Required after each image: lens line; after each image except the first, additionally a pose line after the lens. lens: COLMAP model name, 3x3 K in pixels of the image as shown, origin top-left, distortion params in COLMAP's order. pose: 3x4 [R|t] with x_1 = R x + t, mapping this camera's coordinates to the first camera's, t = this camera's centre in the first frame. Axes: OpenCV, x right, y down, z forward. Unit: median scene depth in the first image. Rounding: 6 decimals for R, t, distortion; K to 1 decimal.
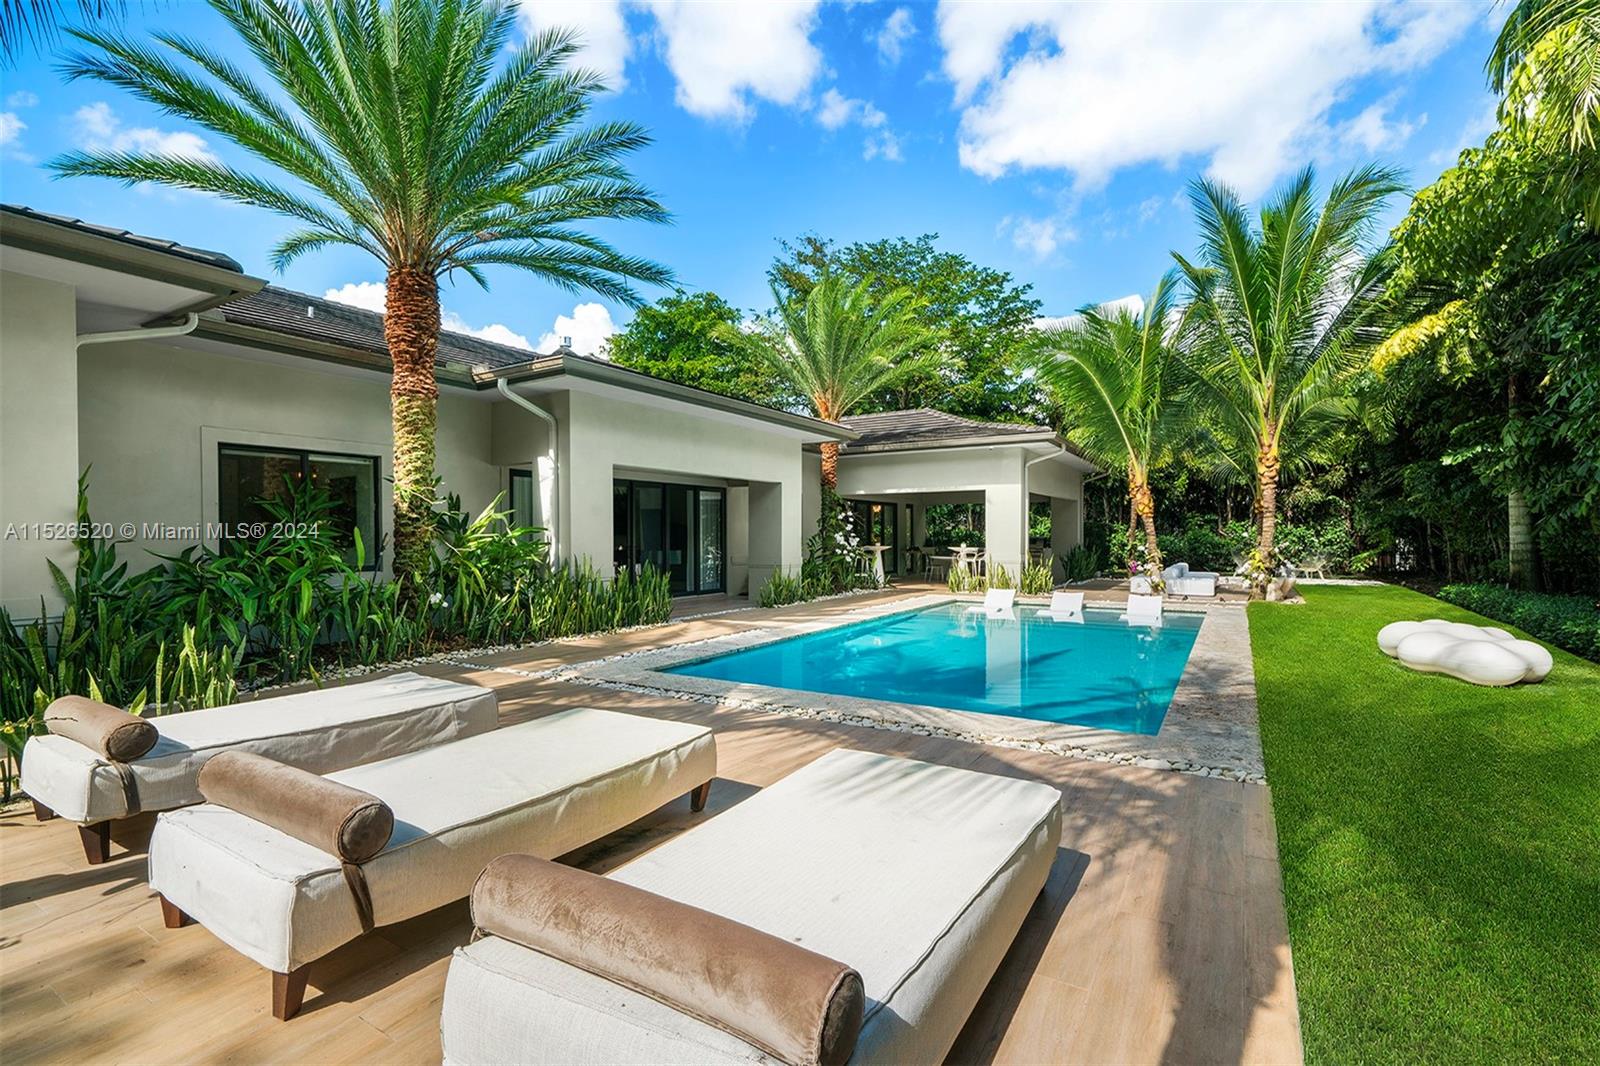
lens RADIAL K [[714.8, 0, 789.5], [0, 714.8, 535.4], [0, 0, 1]] dist [0.000029, -0.000490]
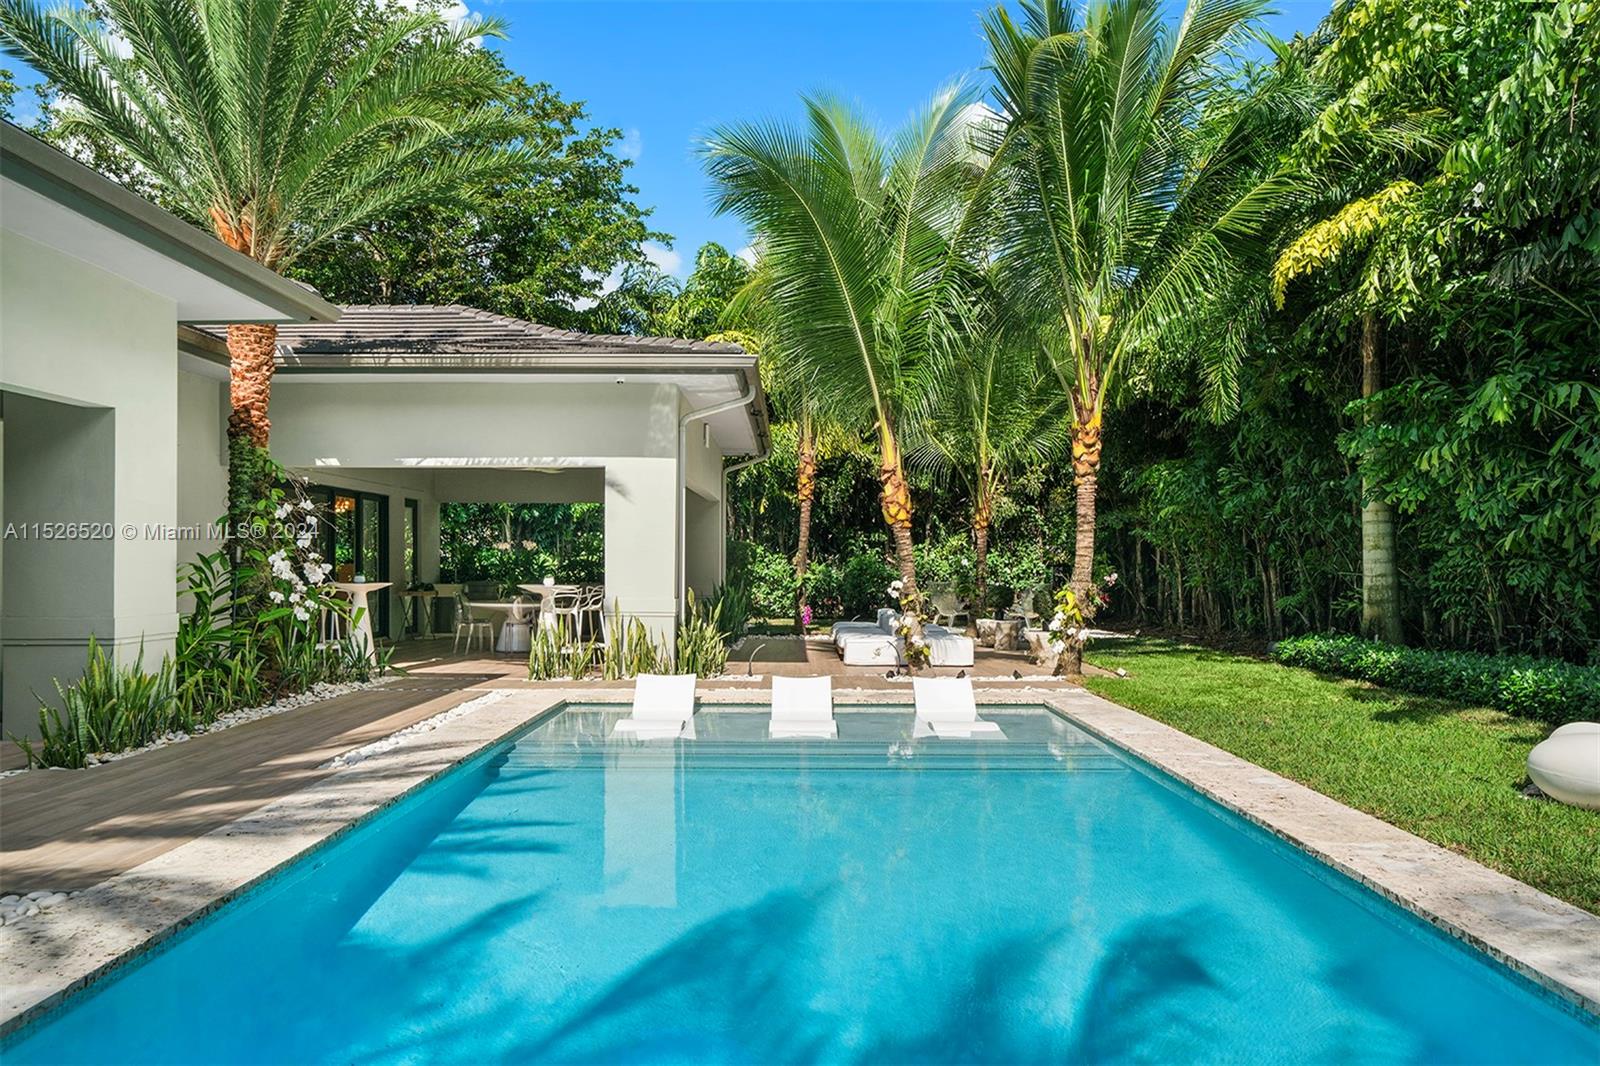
lens RADIAL K [[1112.1, 0, 800.5], [0, 1112.1, 573.4], [0, 0, 1]] dist [0.001662, -0.001388]
pose [[0.857721, 0.000016, 0.514115, -0.002115], [-0.004425, 0.999963, 0.007352, 0.002899], [-0.514096, -0.008581, 0.857690, 0.292702]]
